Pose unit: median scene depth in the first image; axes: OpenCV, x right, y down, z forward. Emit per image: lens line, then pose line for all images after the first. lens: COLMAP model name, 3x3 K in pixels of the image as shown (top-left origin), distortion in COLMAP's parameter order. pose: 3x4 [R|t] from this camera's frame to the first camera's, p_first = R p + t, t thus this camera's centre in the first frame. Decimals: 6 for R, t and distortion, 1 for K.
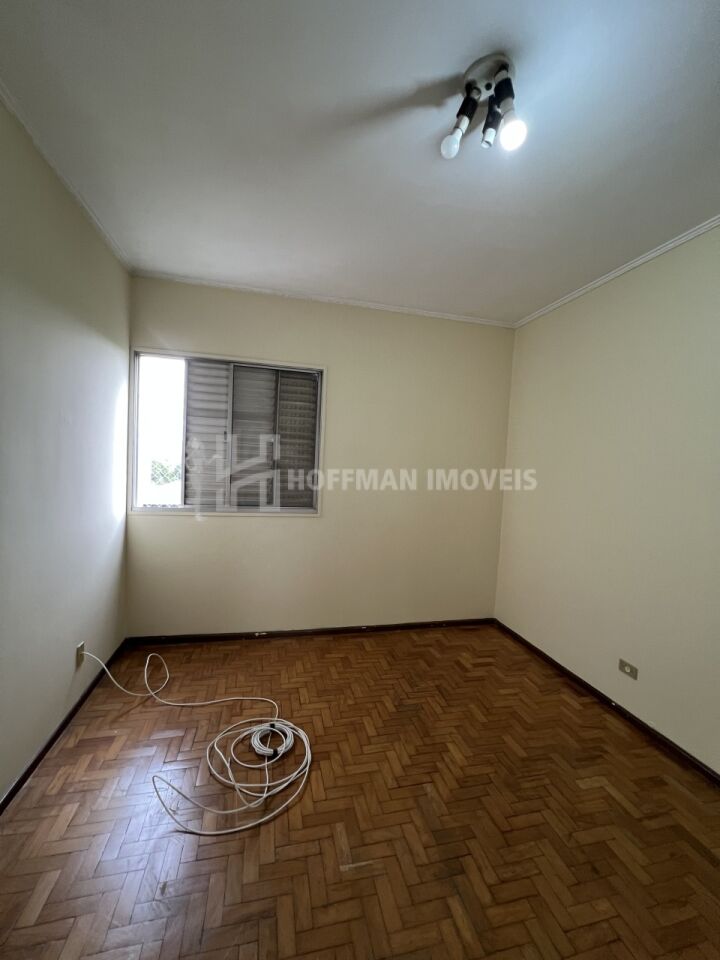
lens RADIAL K [[385.2, 0, 358.7], [0, 385.2, 480.9], [0, 0, 1]] dist [0.000343, 0.000503]
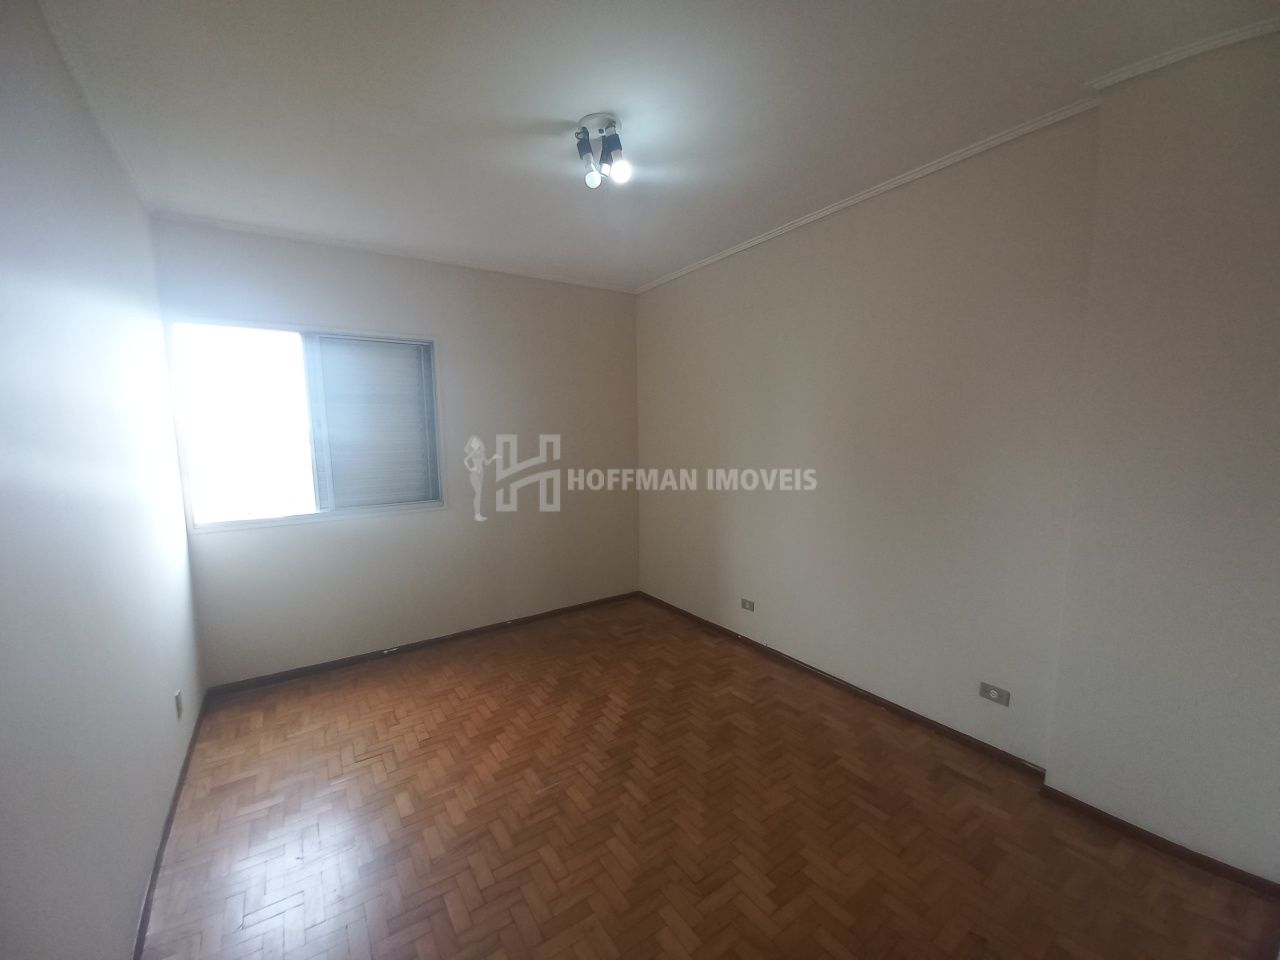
lens RADIAL K [[503.4, 0, 630.7], [0, 503.4, 480.3], [0, 0, 1]] dist [-0.008458, -0.000507]
pose [[0.937114, -0.096123, 0.335526, -0.142418], [0.078305, 0.994724, 0.066271, -0.027329], [-0.340126, -0.035831, 0.939697, -0.373855]]
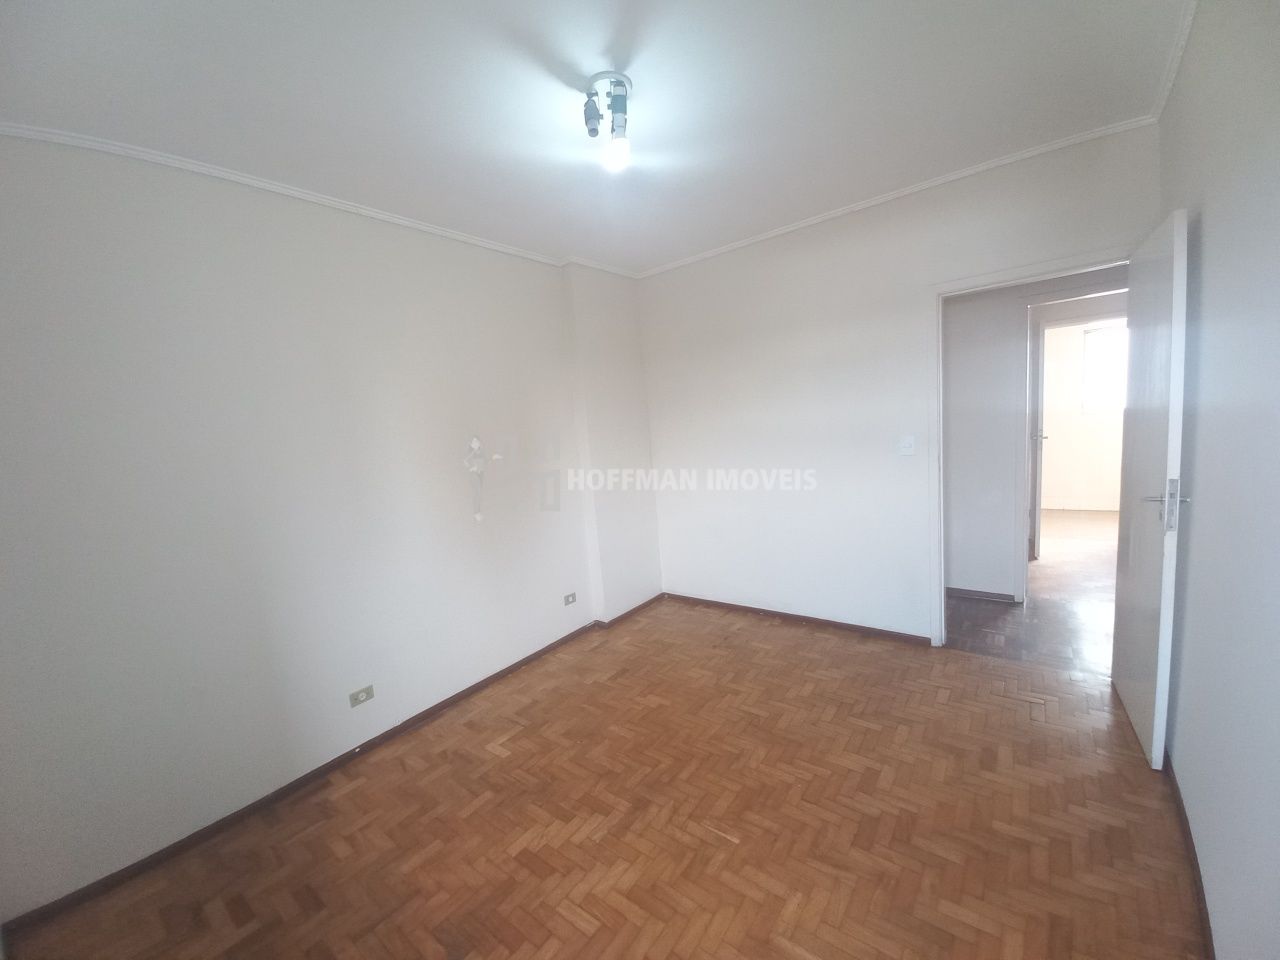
lens RADIAL K [[503.4, 0, 635.9], [0, 503.4, 485.2], [0, 0, 1]] dist [-0.008458, -0.000507]
pose [[-0.626140, -0.087315, 0.774806, -0.583700], [0.097943, 0.977031, 0.189254, -0.136952], [-0.773535, 0.194386, -0.603207, 1.294774]]
